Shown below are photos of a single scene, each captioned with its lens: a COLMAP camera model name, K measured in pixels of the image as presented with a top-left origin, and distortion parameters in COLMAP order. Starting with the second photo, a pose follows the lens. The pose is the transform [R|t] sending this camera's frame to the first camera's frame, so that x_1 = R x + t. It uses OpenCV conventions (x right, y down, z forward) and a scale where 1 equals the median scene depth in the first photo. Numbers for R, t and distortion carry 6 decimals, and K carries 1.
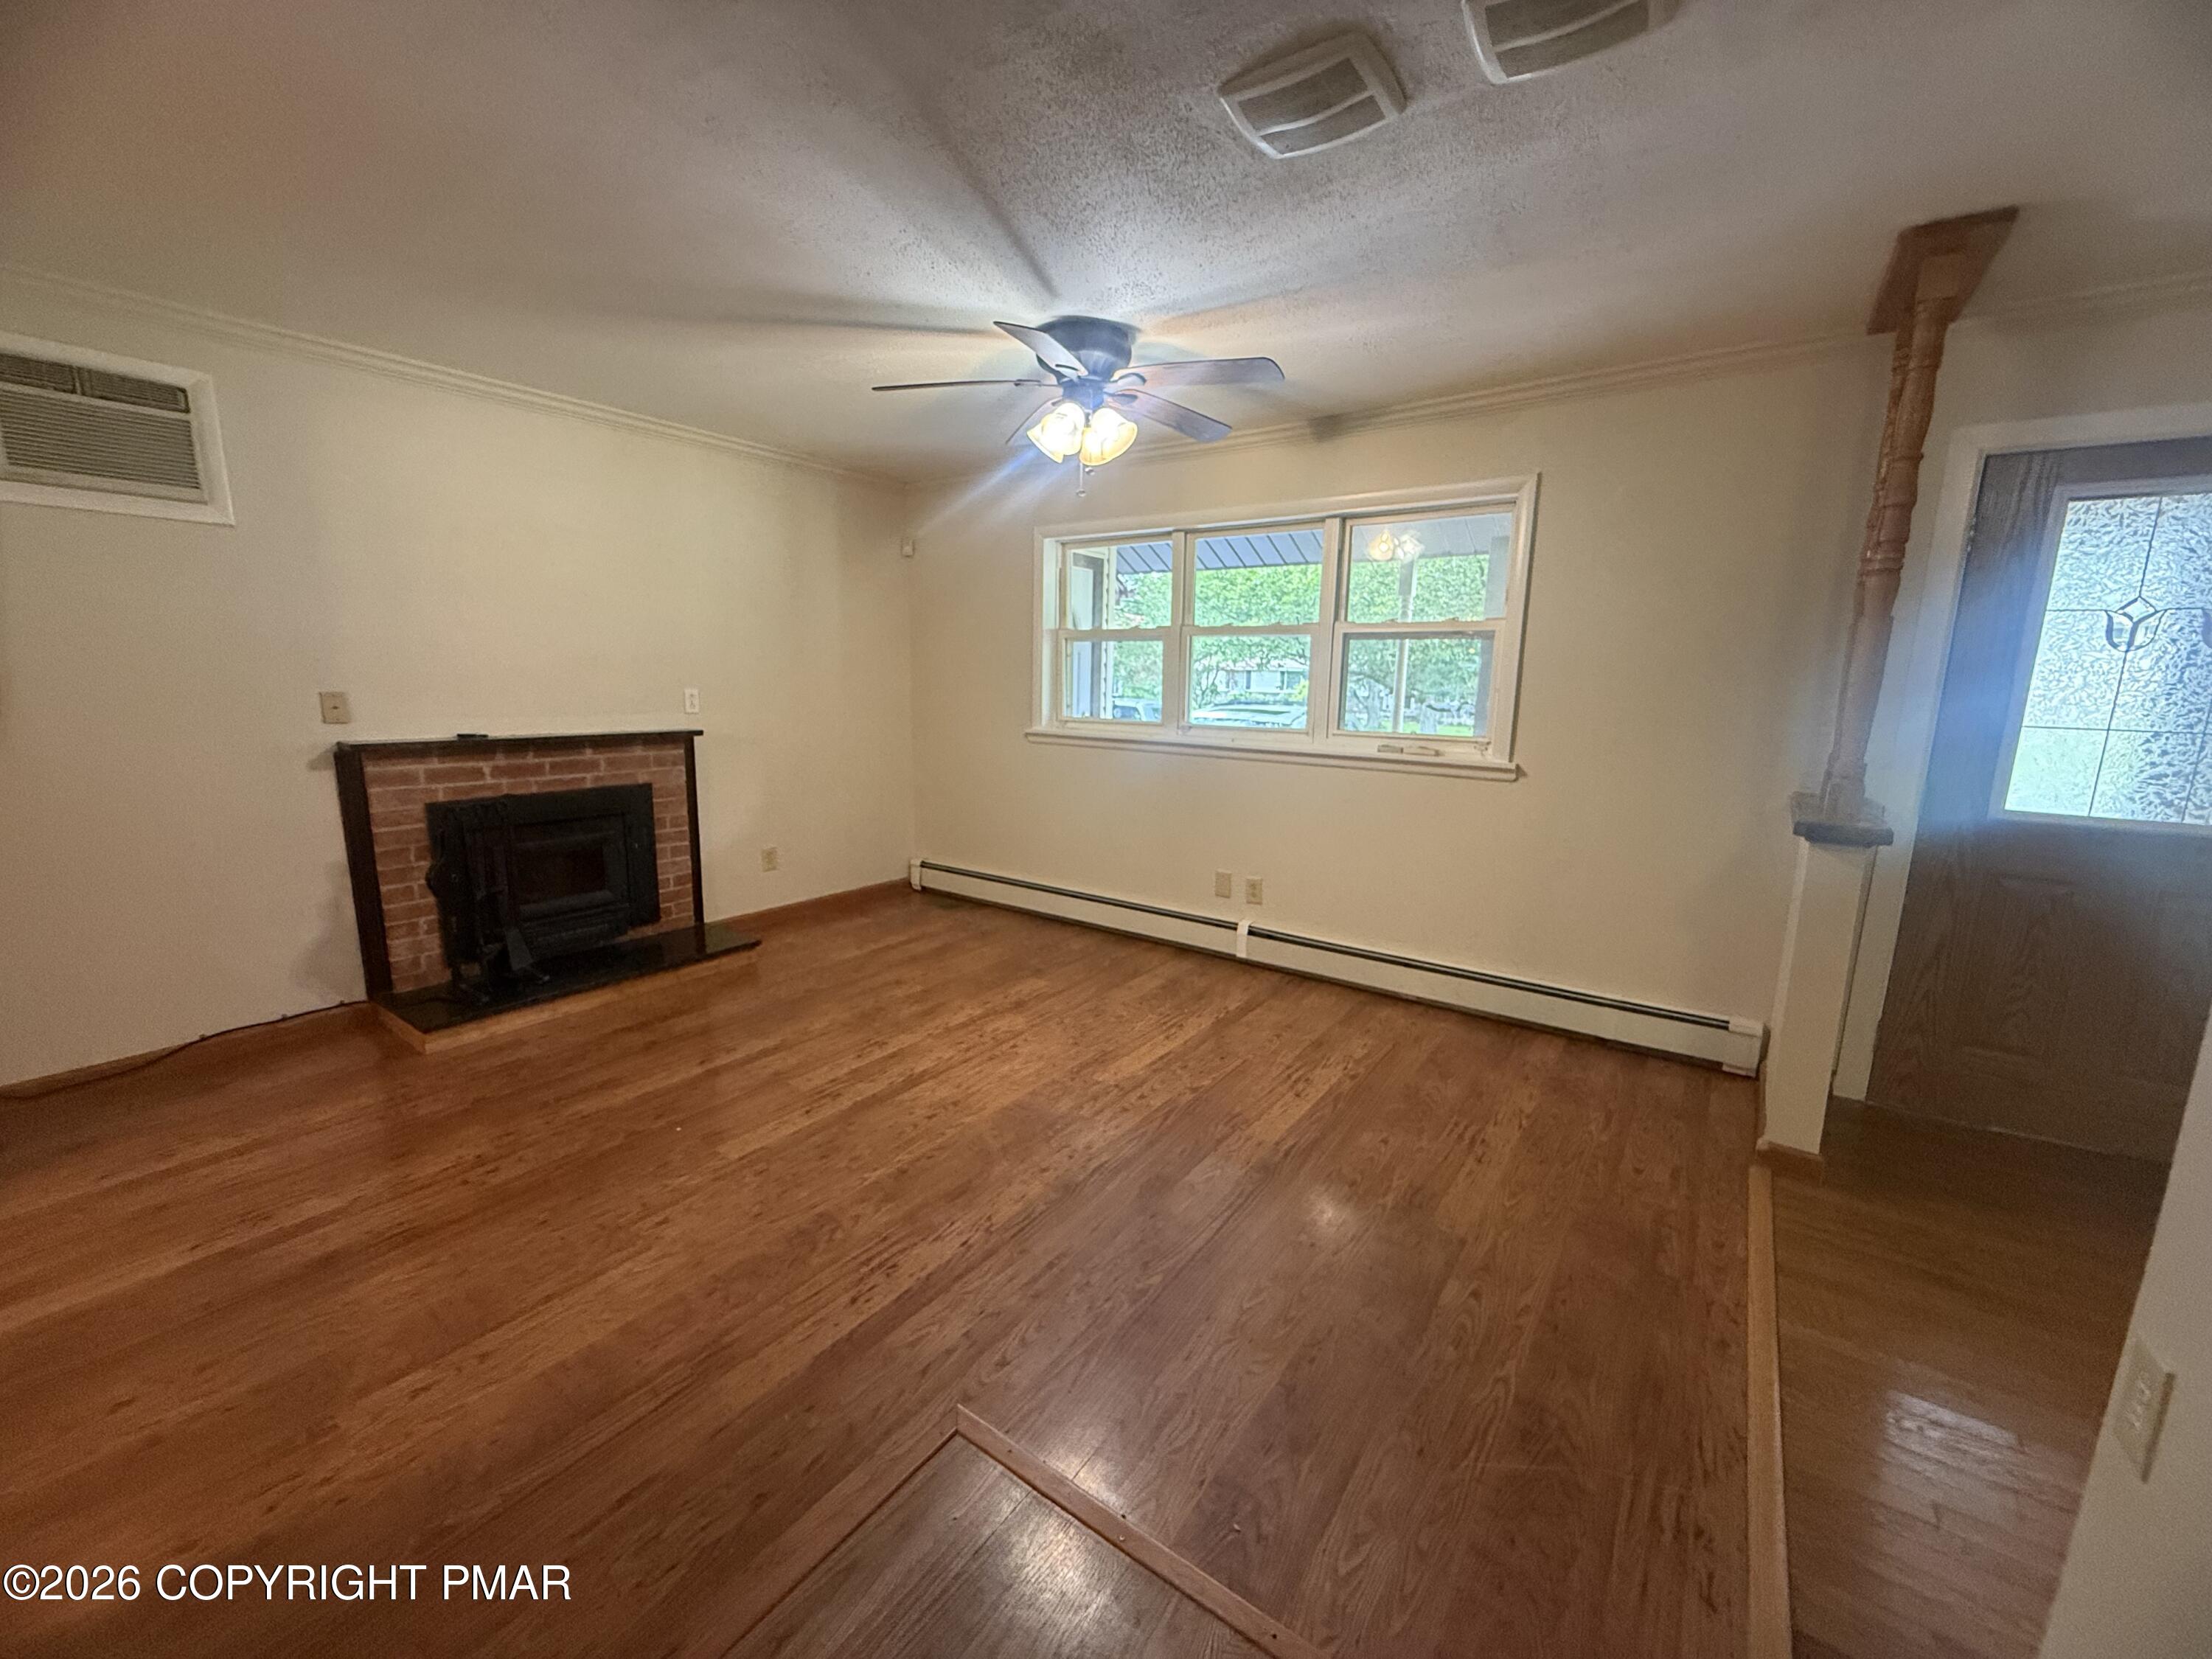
lens RADIAL K [[879.3, 0, 1099.6], [0, 879.3, 830.7], [0, 0, 1]] dist [-0.000965, 0.000417]
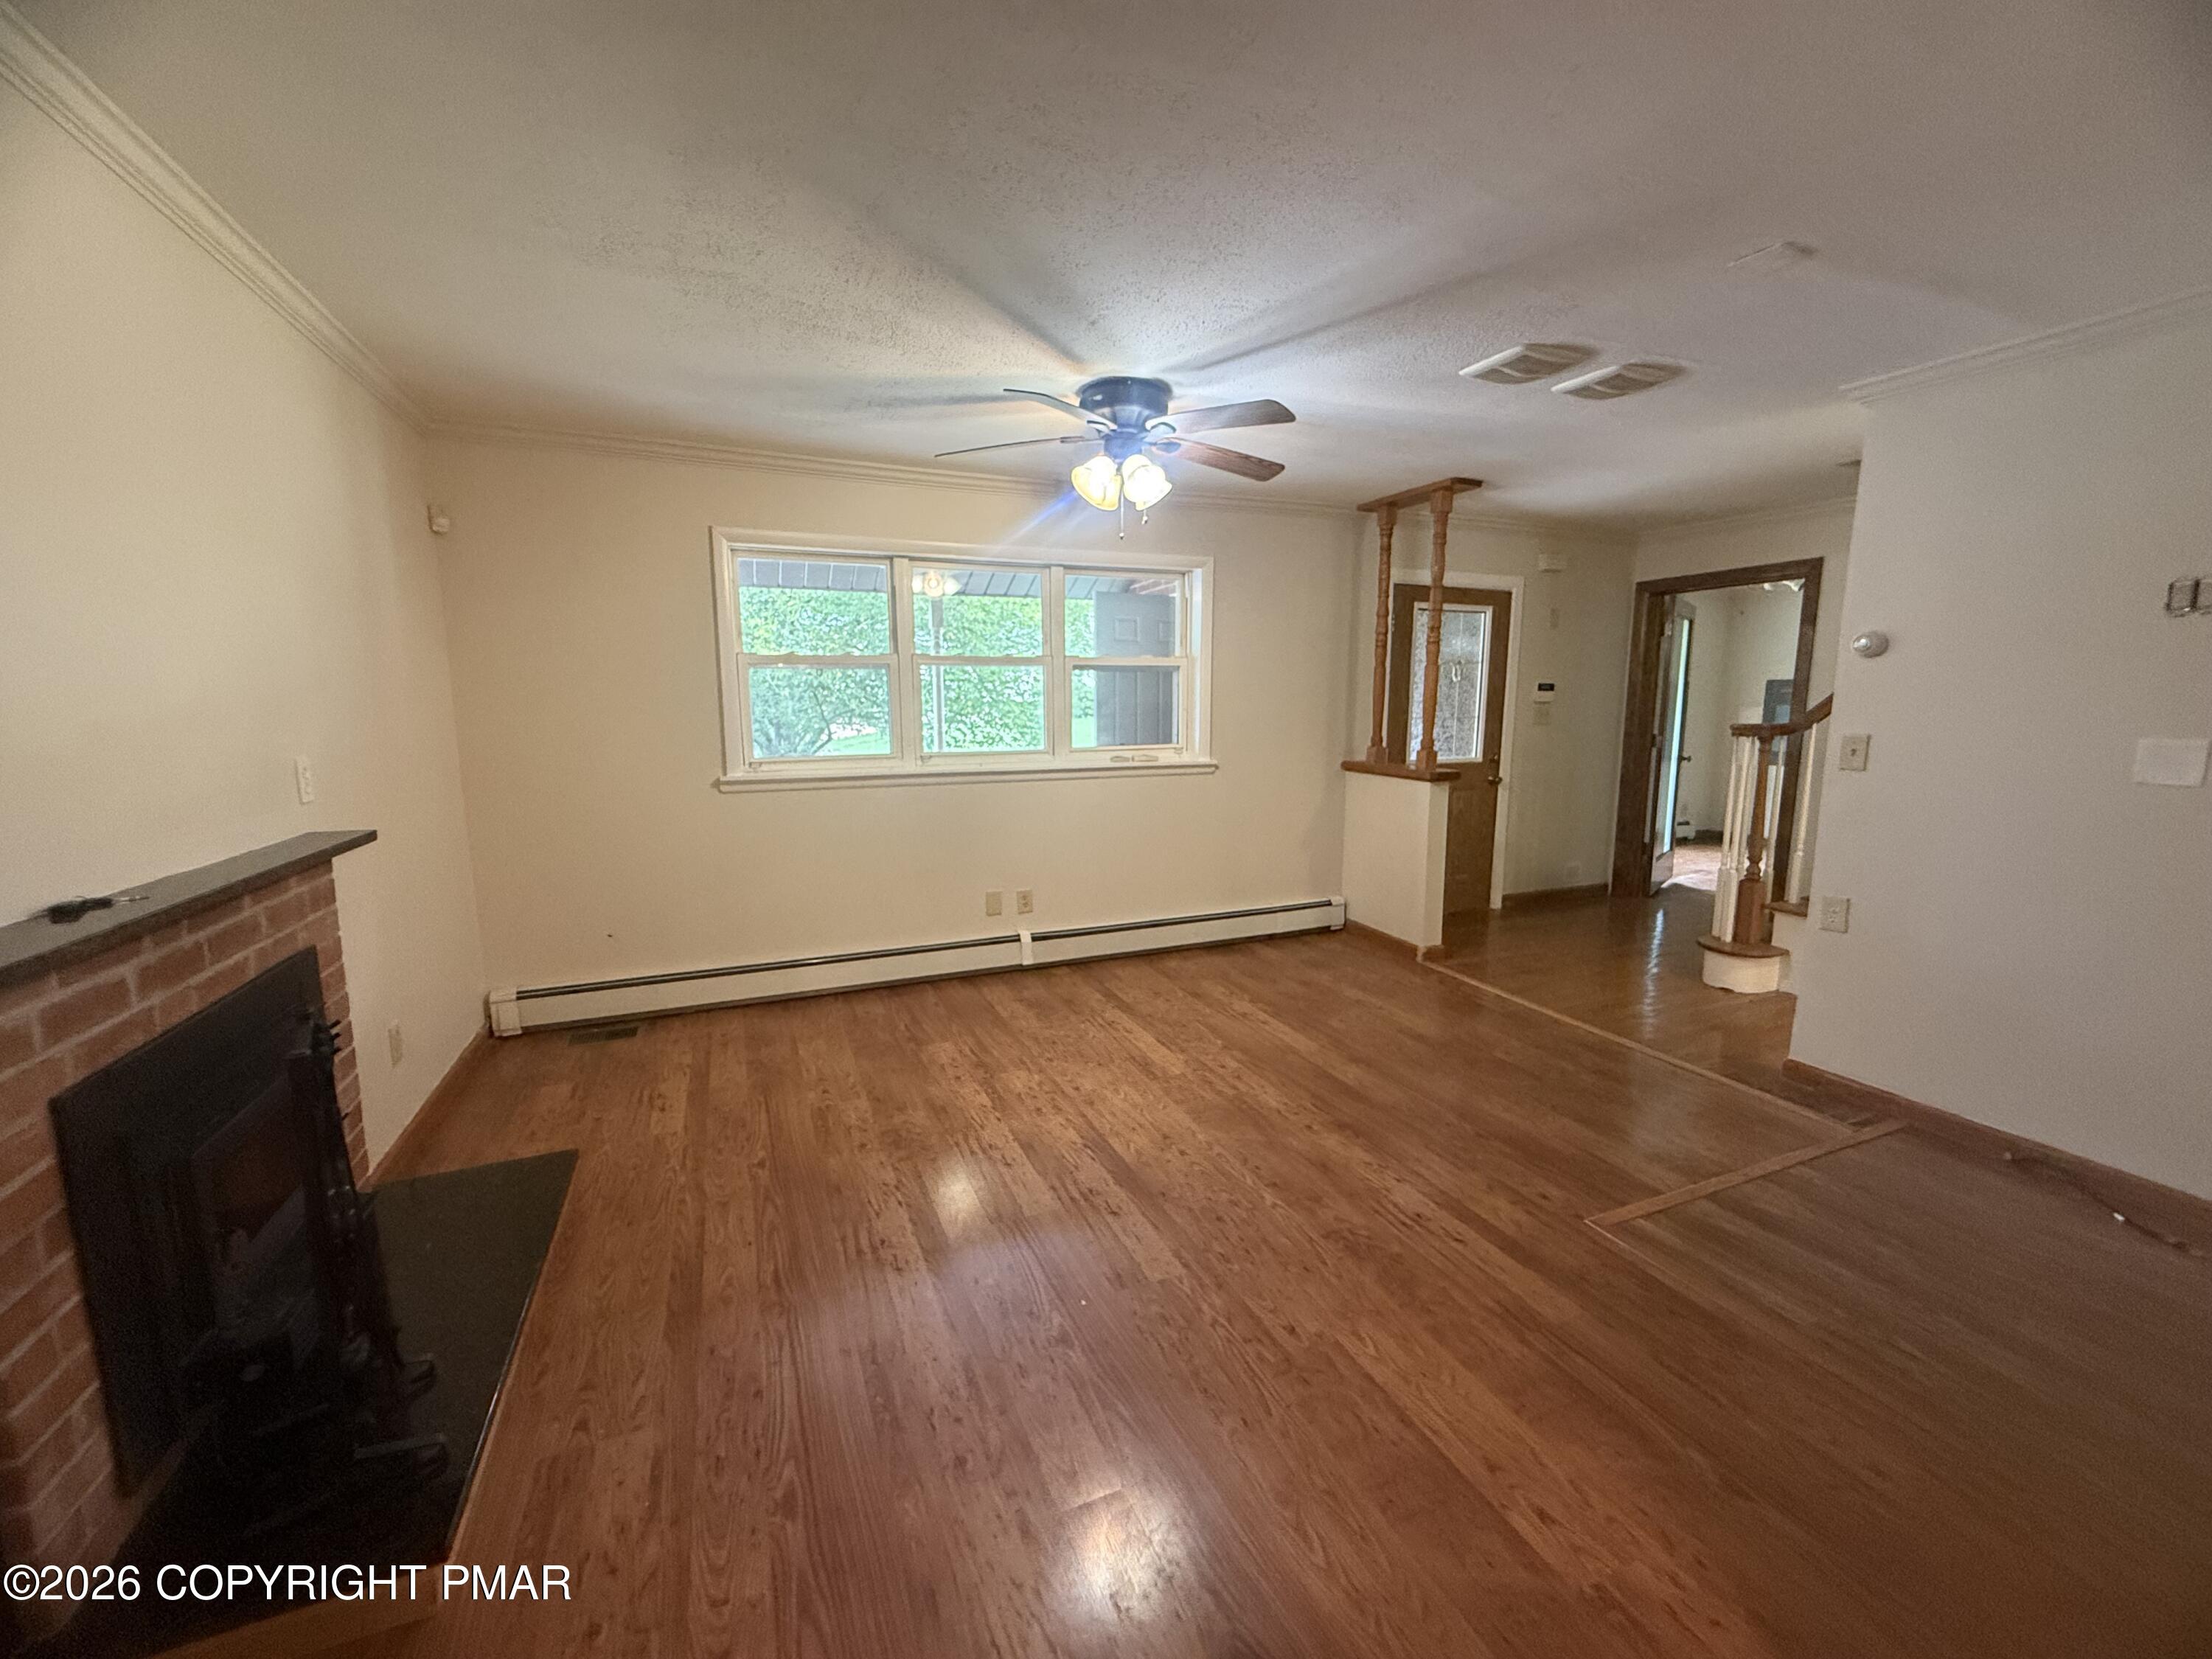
lens RADIAL K [[879.3, 0, 1104.4], [0, 879.3, 828.5], [0, 0, 1]] dist [-0.000965, 0.000417]
pose [[0.519977, -0.145651, 0.841671, -0.777414], [0.164959, 0.983929, 0.068358, -0.089726], [-0.838101, 0.103297, 0.535647, 0.385193]]
